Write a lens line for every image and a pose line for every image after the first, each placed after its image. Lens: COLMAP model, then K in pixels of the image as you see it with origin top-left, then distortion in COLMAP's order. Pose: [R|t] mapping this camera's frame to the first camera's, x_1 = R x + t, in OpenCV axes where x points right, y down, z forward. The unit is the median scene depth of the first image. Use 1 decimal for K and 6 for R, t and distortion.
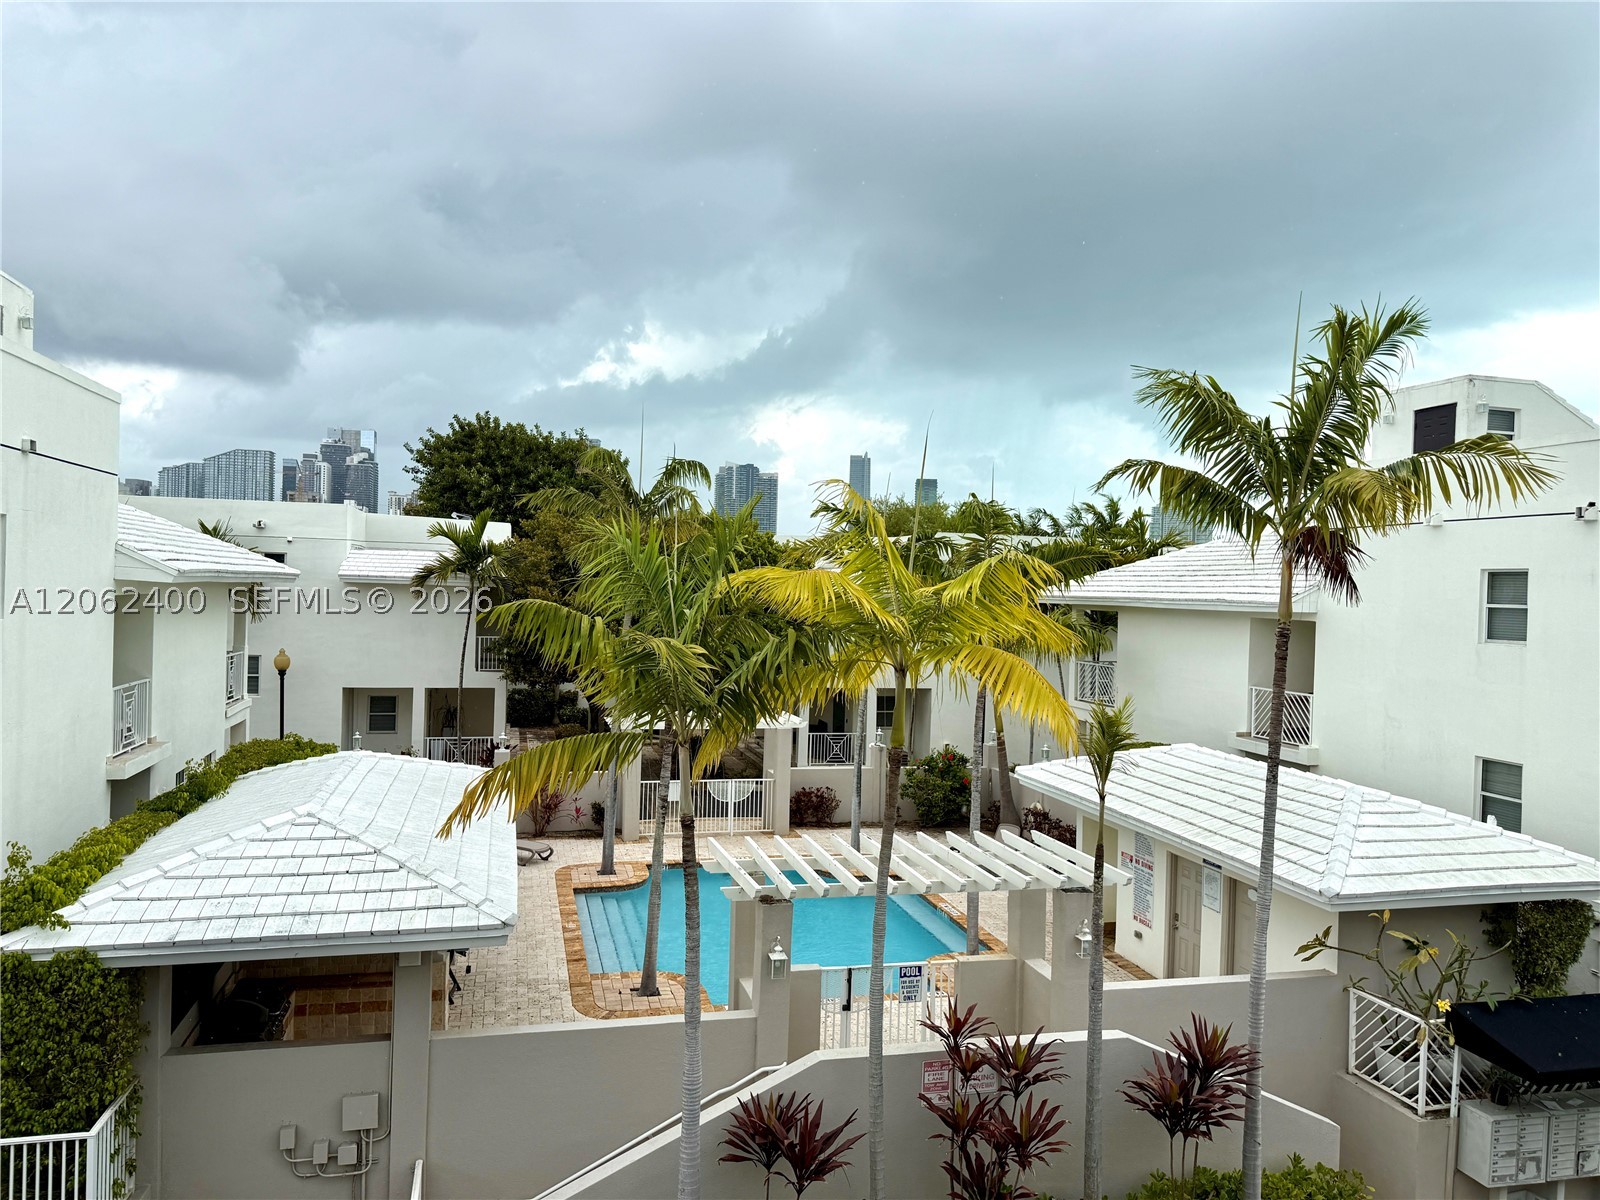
lens RADIAL K [[1127.6, 0, 800.0], [0, 1127.6, 600.0], [0, 0, 1]] dist [0.044672, -0.051137]
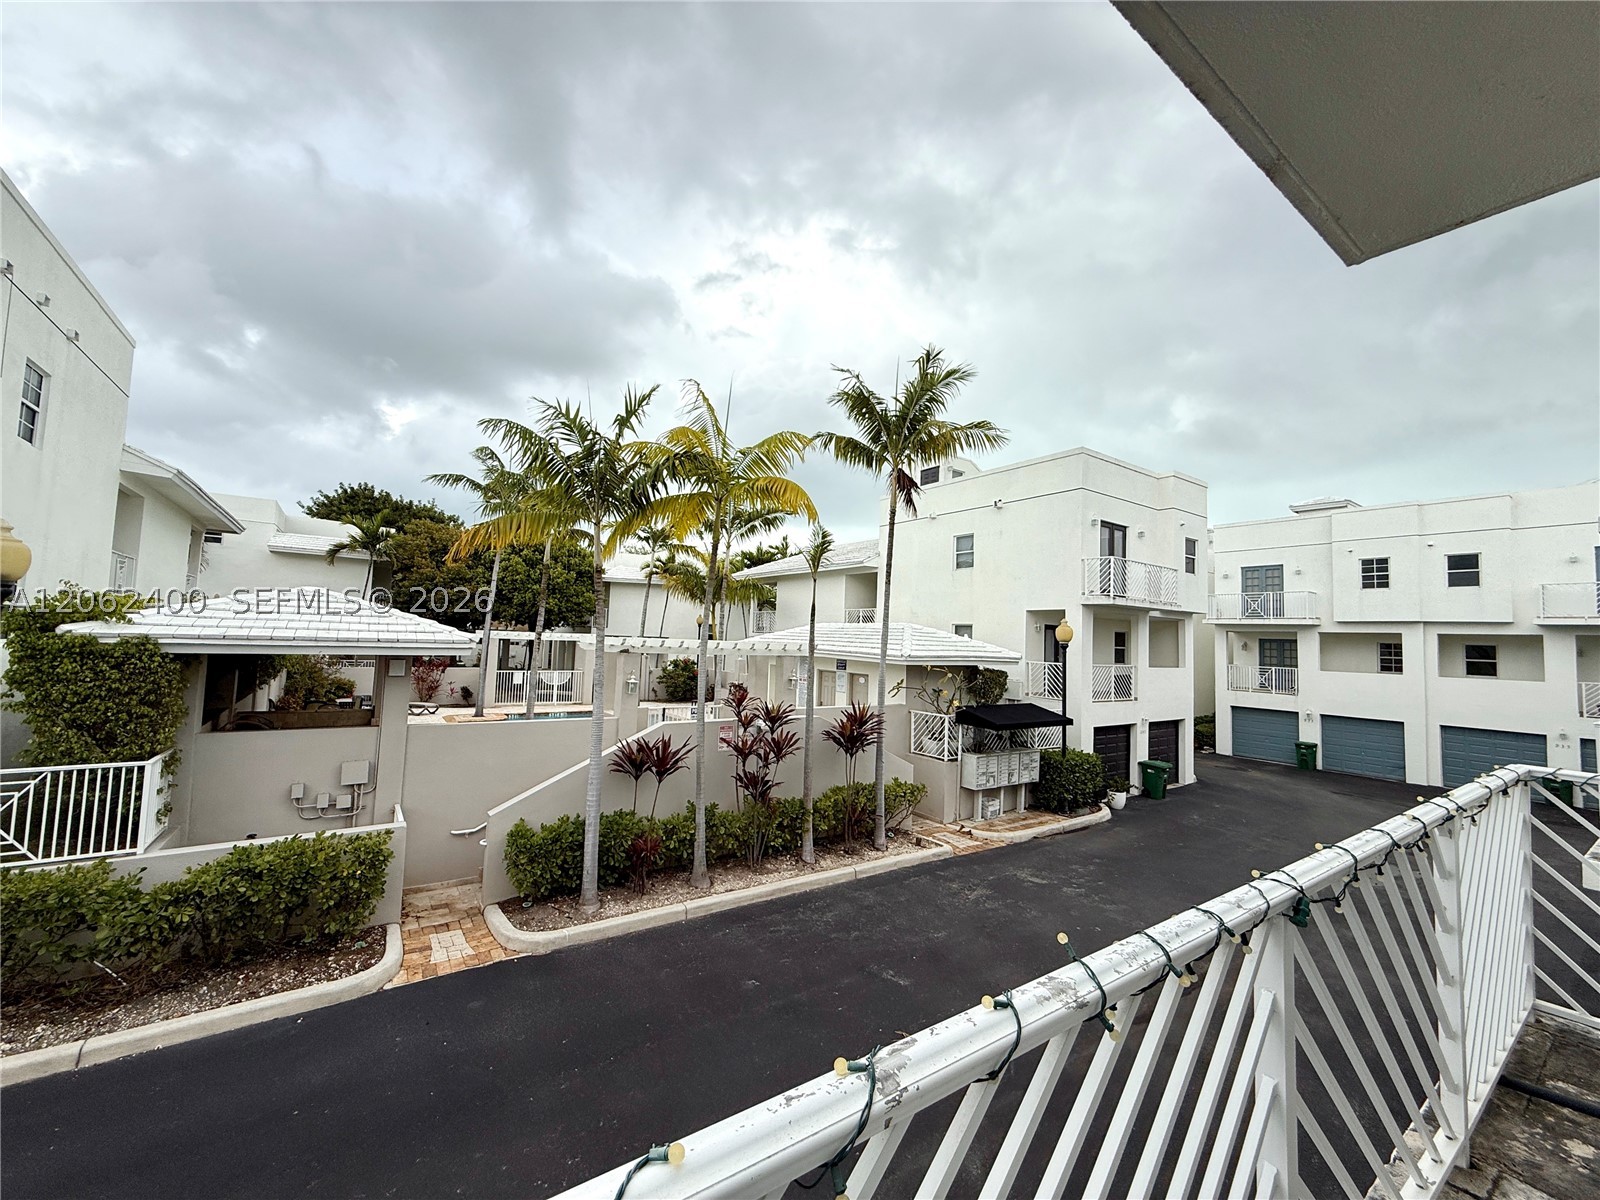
lens RADIAL K [[637.3, 0, 797.1], [0, 637.3, 597.6], [0, 0, 1]] dist [0.000501, 0.000024]
pose [[0.938336, 0.027458, 0.344633, -0.107873], [-0.005343, 0.997874, -0.064954, 0.217996], [-0.345684, 0.059108, 0.936487, -0.007384]]
